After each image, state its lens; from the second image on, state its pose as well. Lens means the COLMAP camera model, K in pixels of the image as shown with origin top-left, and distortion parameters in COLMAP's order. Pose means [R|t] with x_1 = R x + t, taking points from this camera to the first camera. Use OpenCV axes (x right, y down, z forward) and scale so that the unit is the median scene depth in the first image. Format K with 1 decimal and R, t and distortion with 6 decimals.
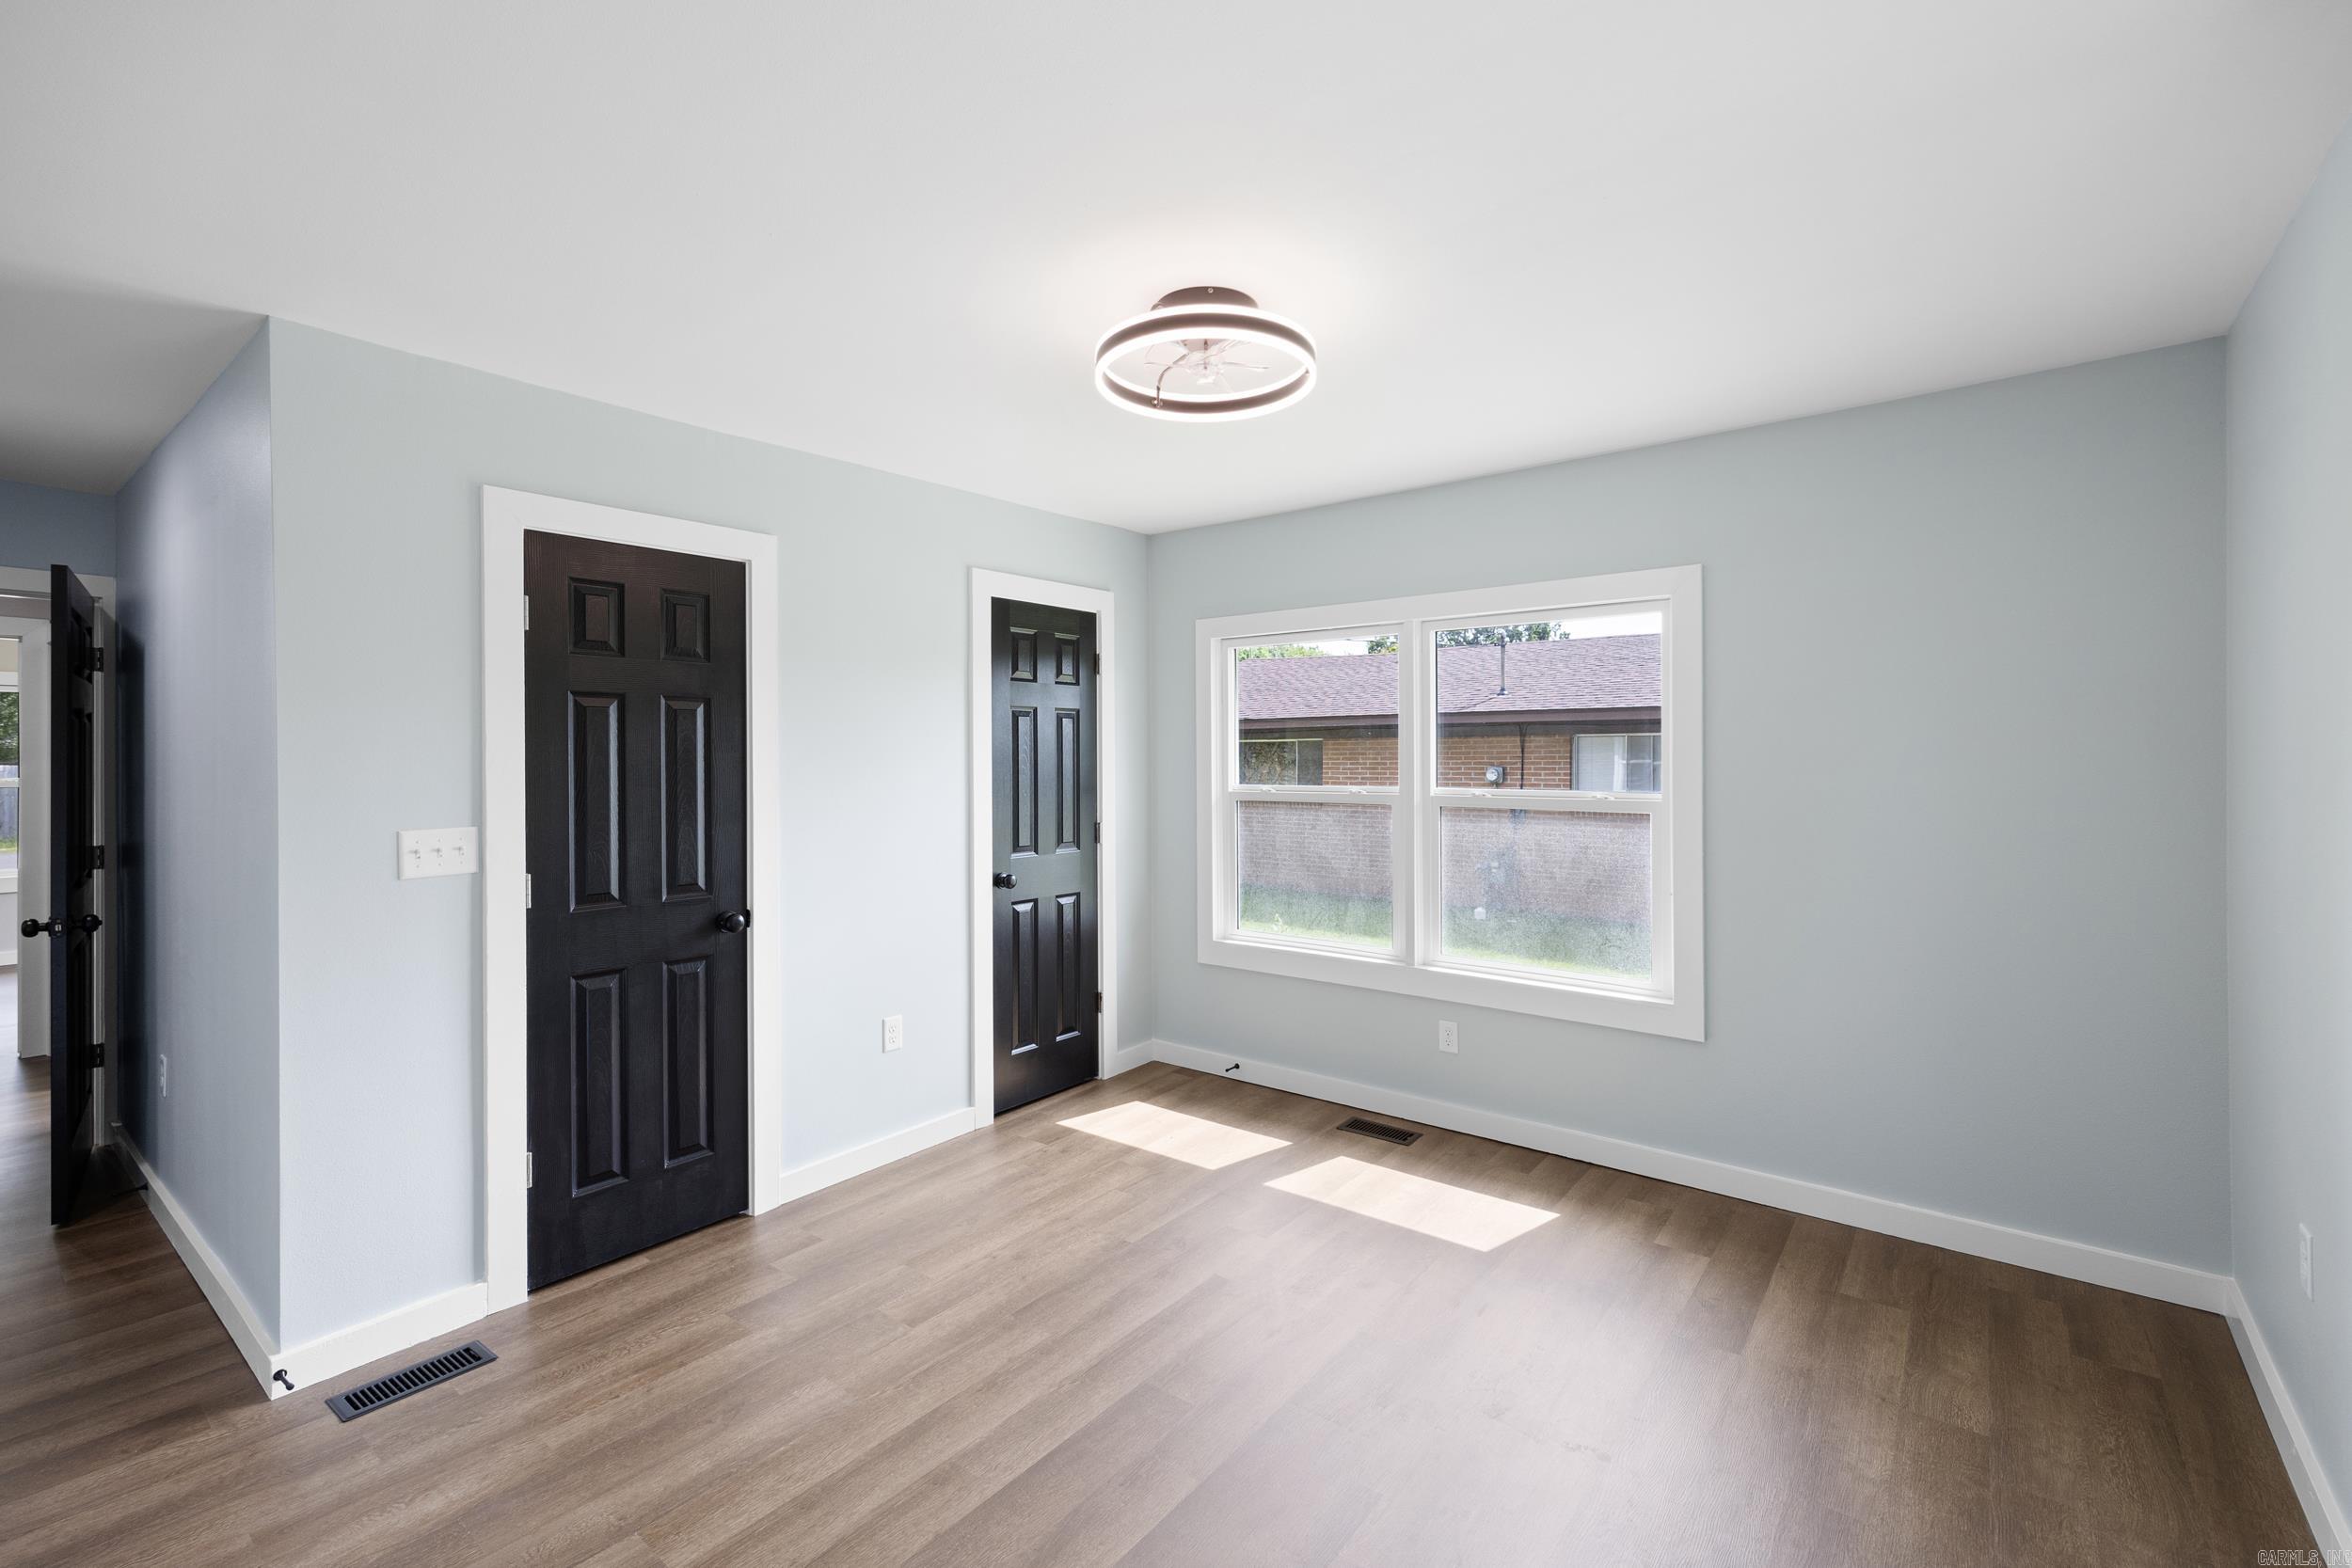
lens RADIAL K [[1011.2, 0, 1177.0], [0, 1011.2, 761.3], [0, 0, 1]] dist [0.001430, 0.000111]
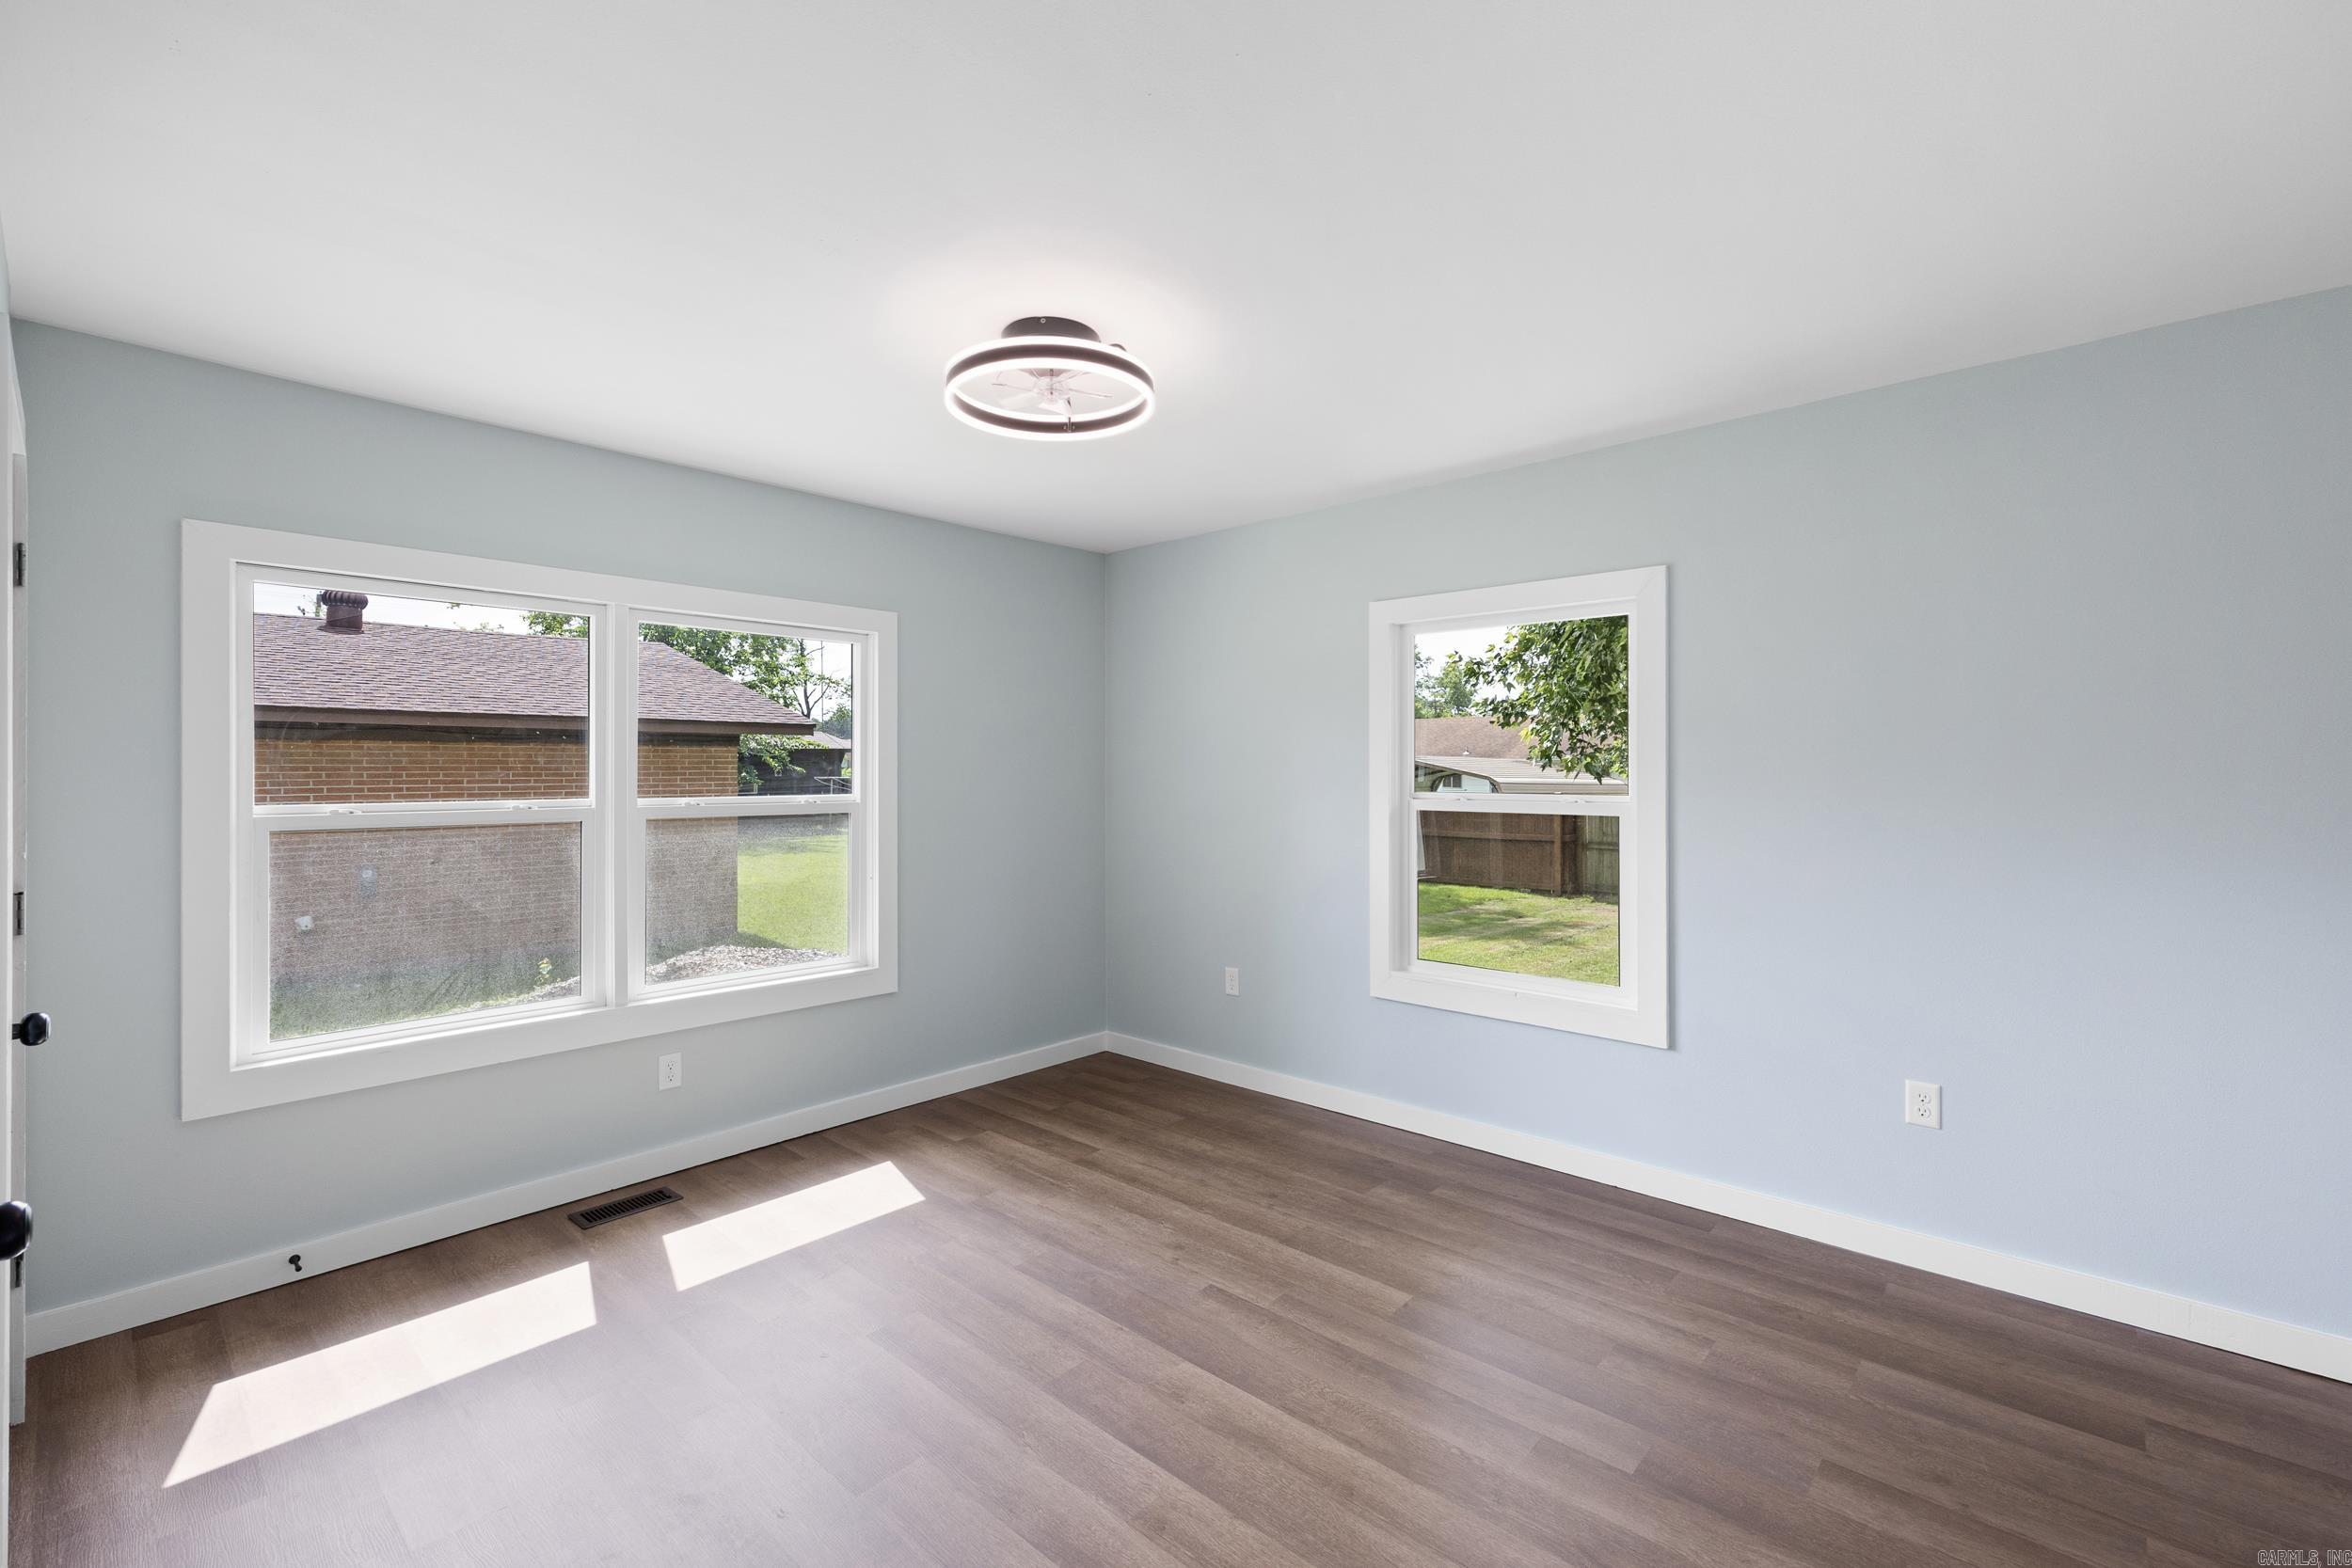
lens RADIAL K [[1011.2, 0, 1177.0], [0, 1011.2, 761.3], [0, 0, 1]] dist [0.001430, 0.000111]
pose [[0.069834, 0.011686, 0.997490, -0.700310], [0.005437, 0.999912, -0.012095, 0.004704], [-0.997544, 0.006268, 0.069764, 0.539162]]
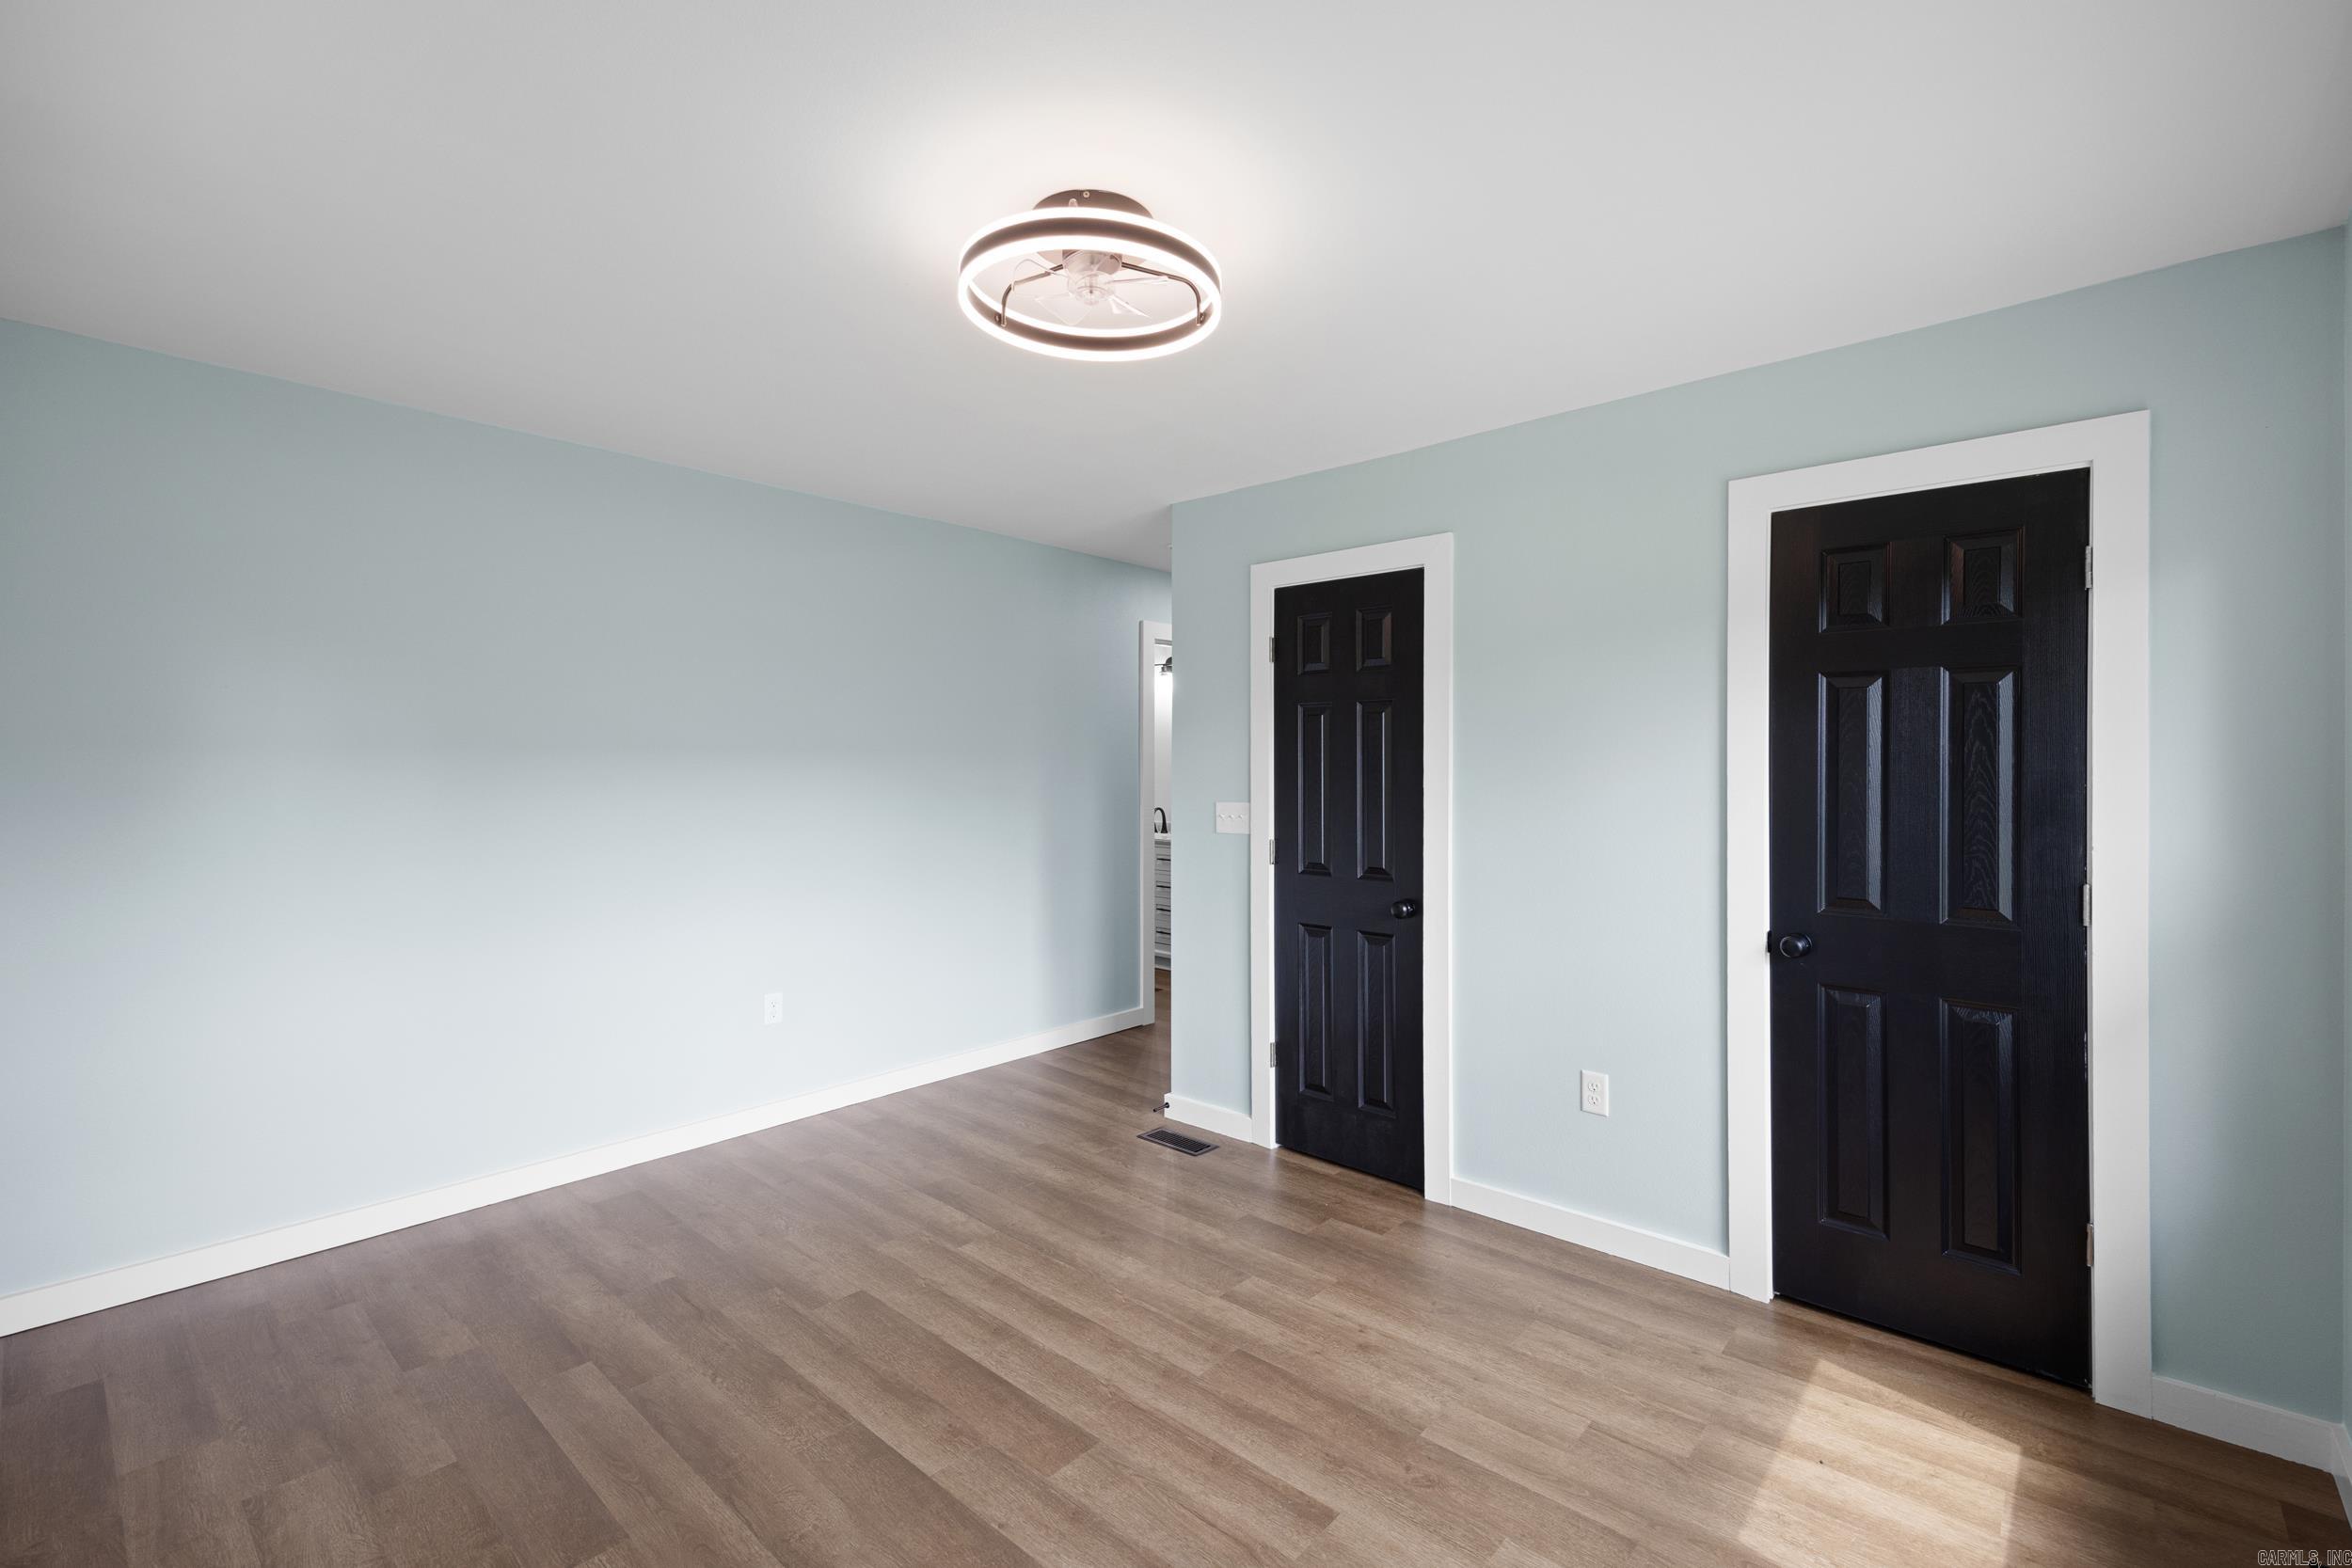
lens RADIAL K [[1011.2, 0, 1177.0], [0, 1011.2, 761.3], [0, 0, 1]] dist [0.001430, 0.000111]
pose [[-0.050783, 0.011544, -0.998643, 0.593718], [-0.002005, 0.999930, 0.011661, -0.008766], [0.998708, 0.002595, -0.050756, 0.758888]]
